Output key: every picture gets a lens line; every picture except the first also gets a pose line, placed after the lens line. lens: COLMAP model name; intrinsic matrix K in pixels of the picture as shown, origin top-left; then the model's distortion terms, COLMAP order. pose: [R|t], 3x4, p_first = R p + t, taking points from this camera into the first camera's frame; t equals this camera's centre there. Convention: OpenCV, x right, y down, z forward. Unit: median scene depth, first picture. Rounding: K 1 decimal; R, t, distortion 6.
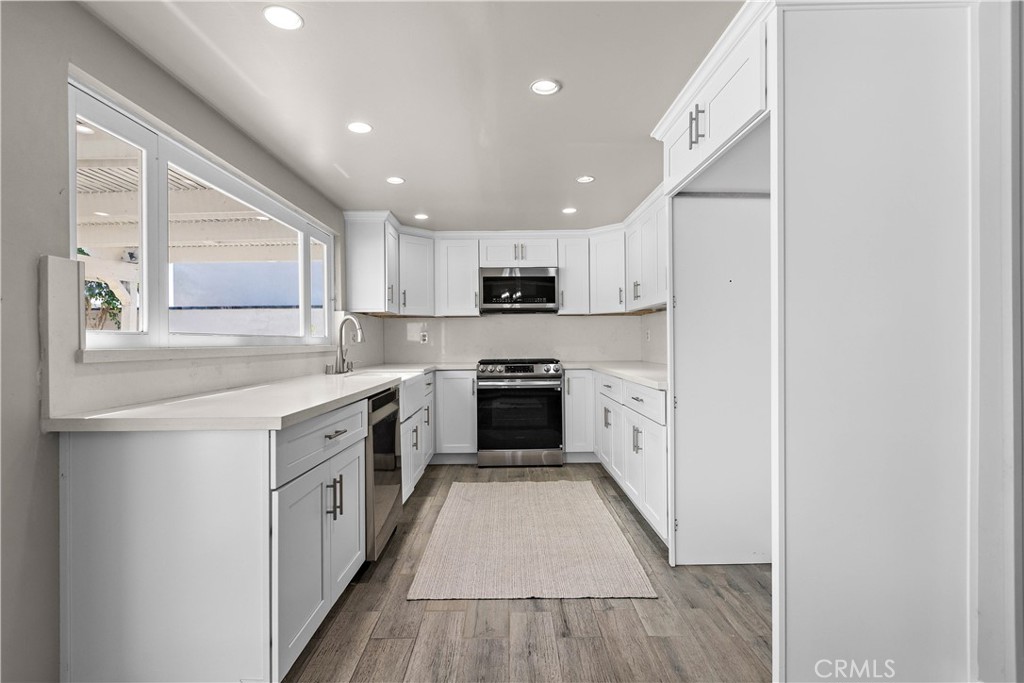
lens RADIAL K [[504.1, 0, 512.0], [0, 504.1, 341.5], [0, 0, 1]] dist [-0.000339, -0.000104]
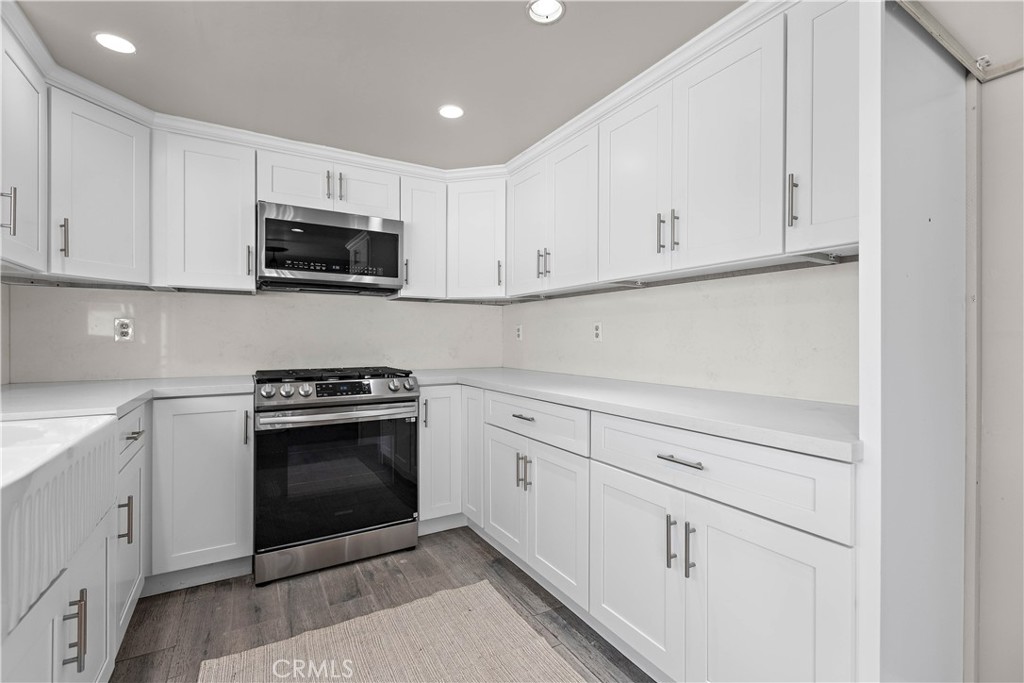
lens RADIAL K [[452.8, 0, 510.5], [0, 452.8, 339.4], [0, 0, 1]] dist [-0.001116, -0.000368]
pose [[0.865269, 0.011032, 0.501187, -0.076882], [-0.010471, 0.999937, -0.003933, 0.000342], [-0.501199, -0.001845, 0.865330, 0.481791]]
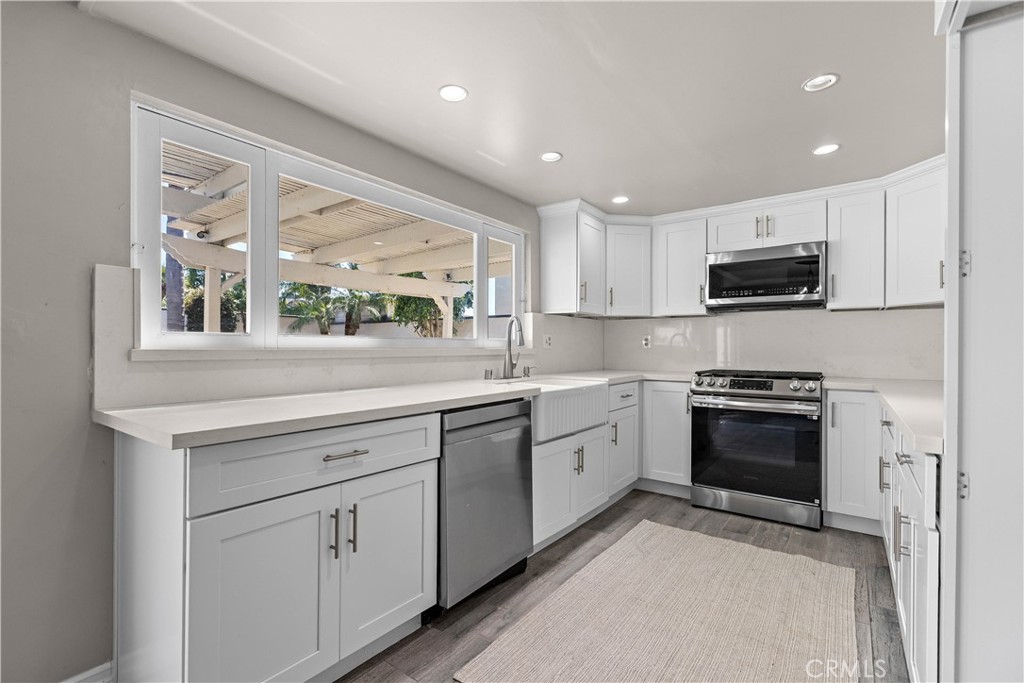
lens RADIAL K [[467.7, 0, 507.4], [0, 467.7, 346.9], [0, 0, 1]] dist [0.001339, 0.000035]
pose [[0.794966, 0.013197, -0.606510, 0.146344], [-0.011287, 0.999912, 0.006963, -0.001484], [0.606549, 0.001310, 0.795045, 0.242265]]
